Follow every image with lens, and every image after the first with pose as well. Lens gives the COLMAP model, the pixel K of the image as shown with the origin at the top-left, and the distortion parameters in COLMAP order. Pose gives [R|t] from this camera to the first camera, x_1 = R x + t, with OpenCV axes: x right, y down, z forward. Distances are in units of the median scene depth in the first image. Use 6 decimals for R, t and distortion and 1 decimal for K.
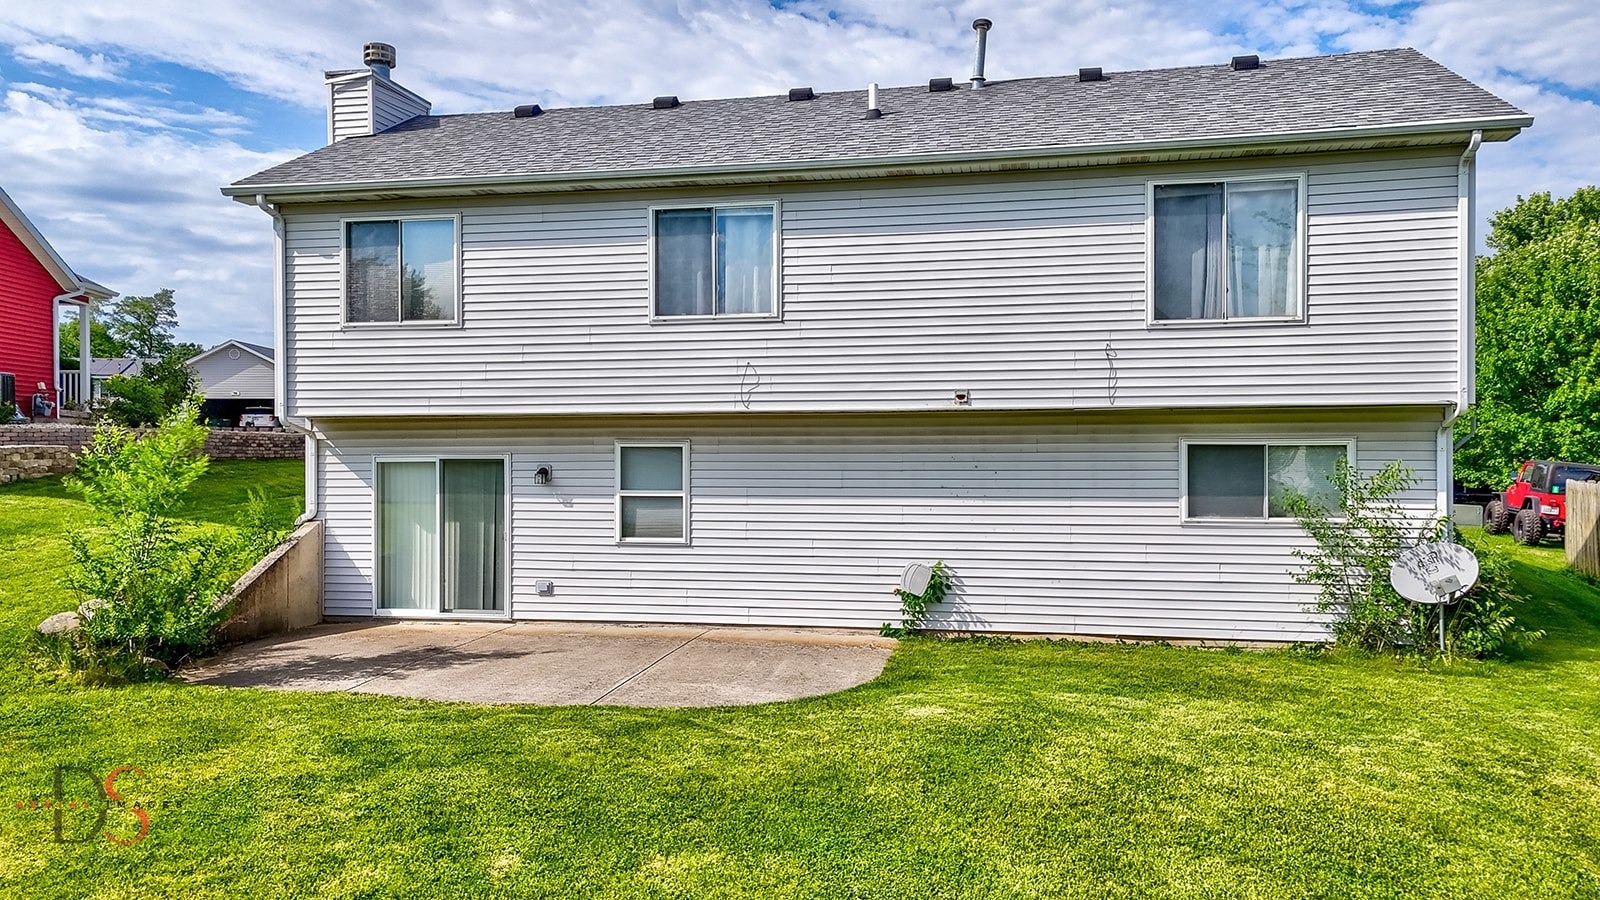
lens RADIAL K [[1182.2, 0, 800.0], [0, 1182.2, 450.0], [0, 0, 1]] dist [0.136559, -0.160472]
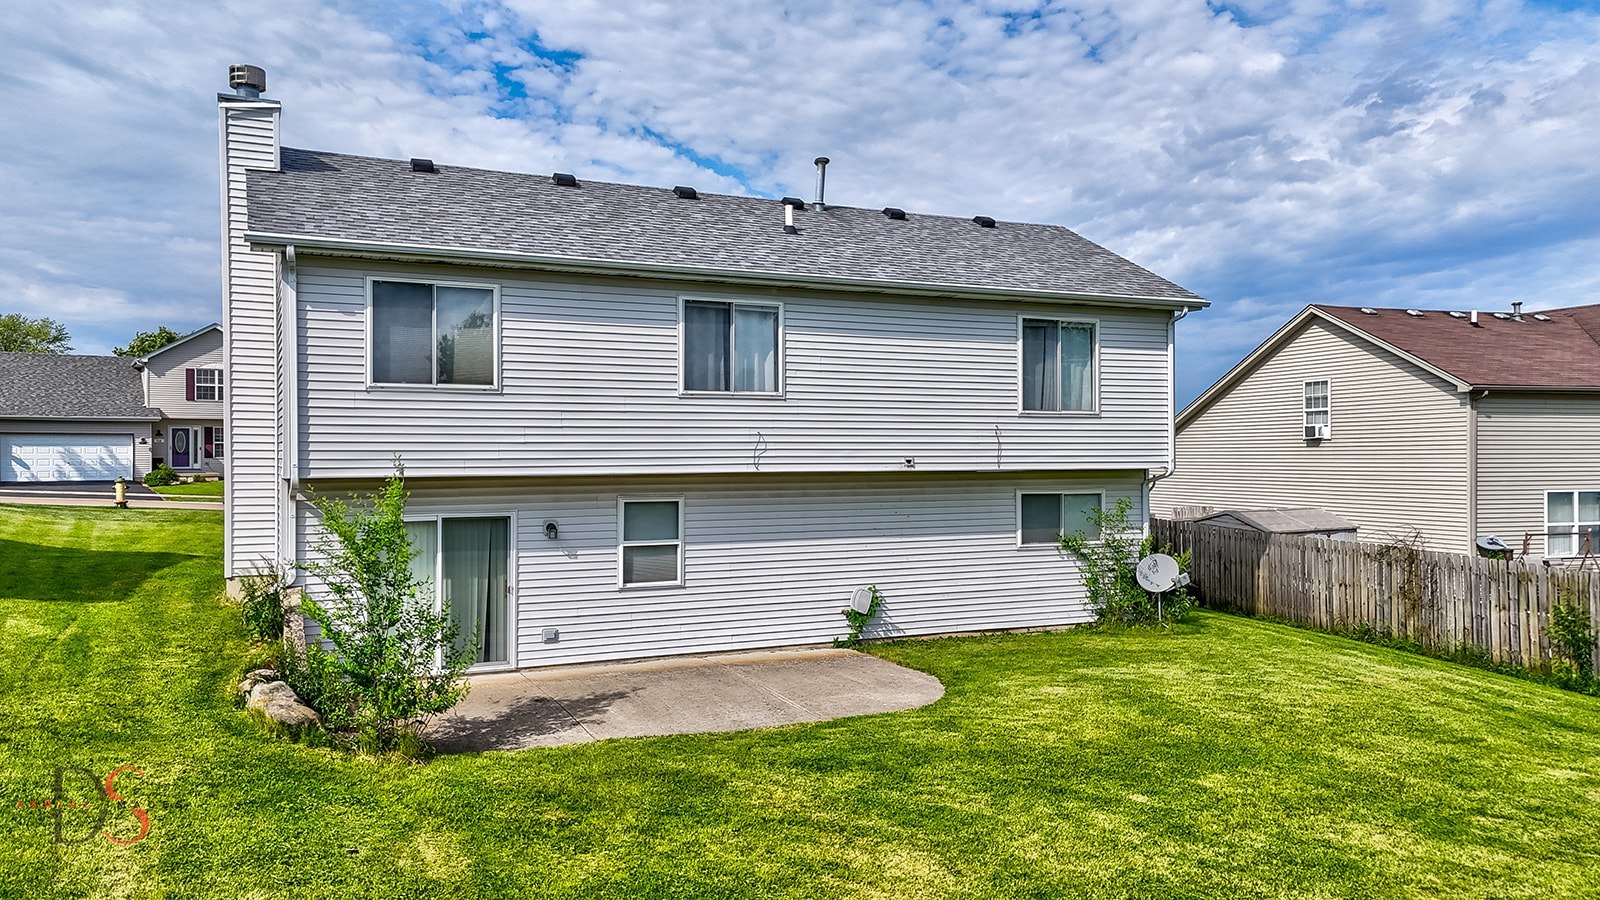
lens RADIAL K [[1182.2, 0, 800.0], [0, 1182.2, 450.0], [0, 0, 1]] dist [0.136559, -0.160472]
pose [[0.796568, 0.002936, 0.604541, -0.702678], [0.000291, 0.999986, -0.005240, -0.046608], [-0.604548, 0.004350, 0.796557, 0.010201]]
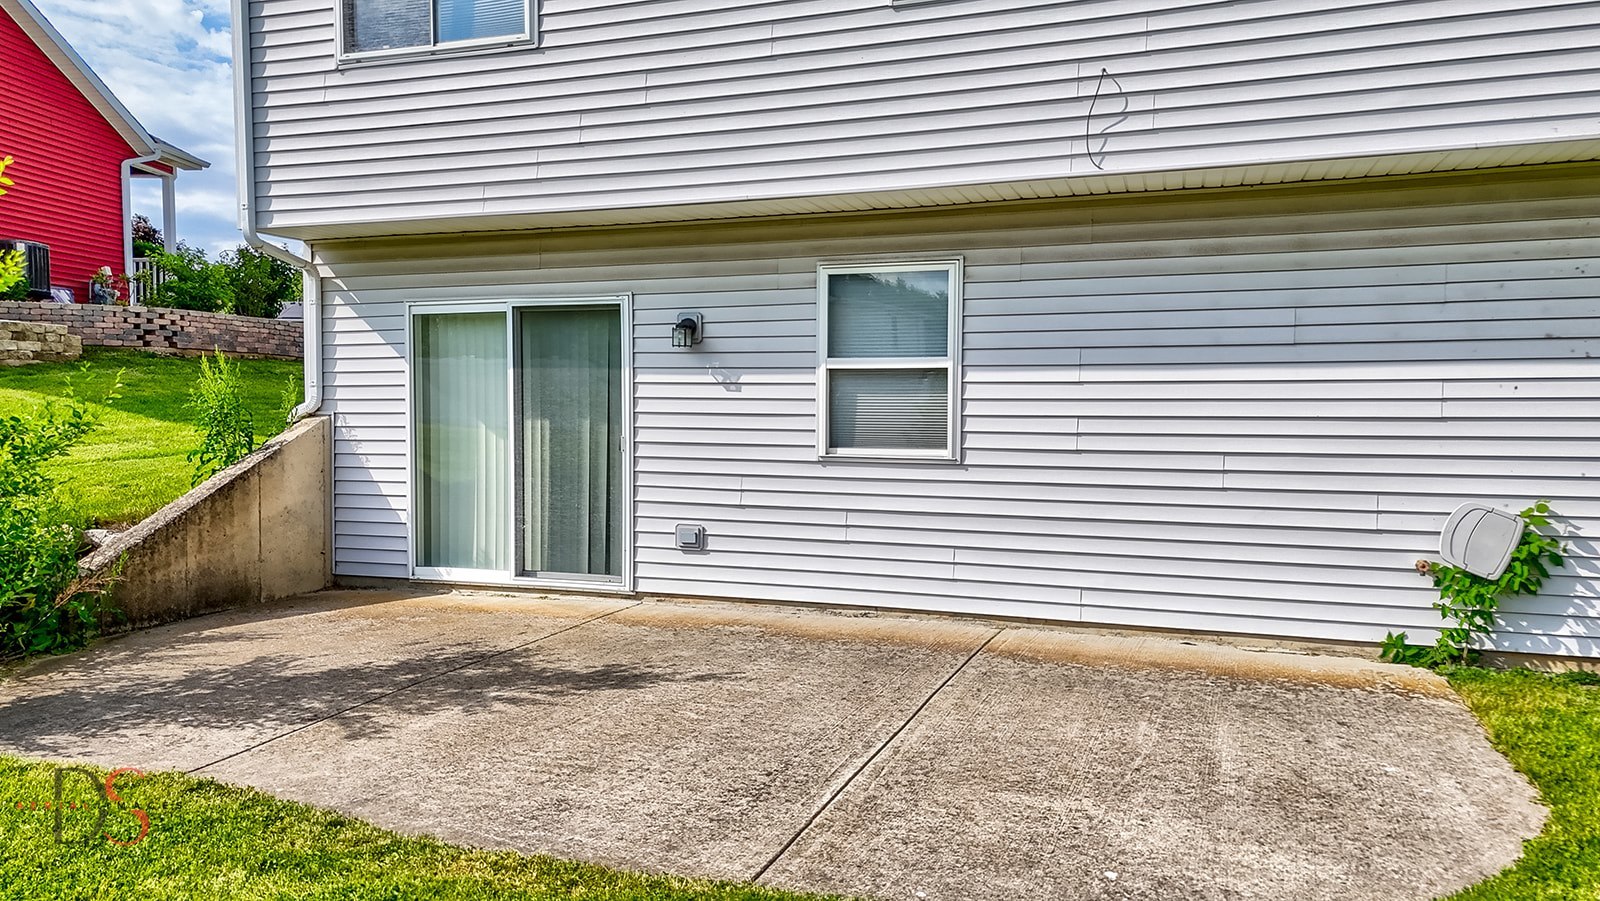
lens RADIAL K [[1182.2, 0, 800.0], [0, 1182.2, 450.5], [0, 0, 1]] dist [0.136559, -0.160472]
pose [[0.987748, 0.011139, -0.155657, -0.082010], [-0.005165, 0.999236, 0.038732, 0.055300], [0.155970, -0.037453, 0.987052, 0.482098]]
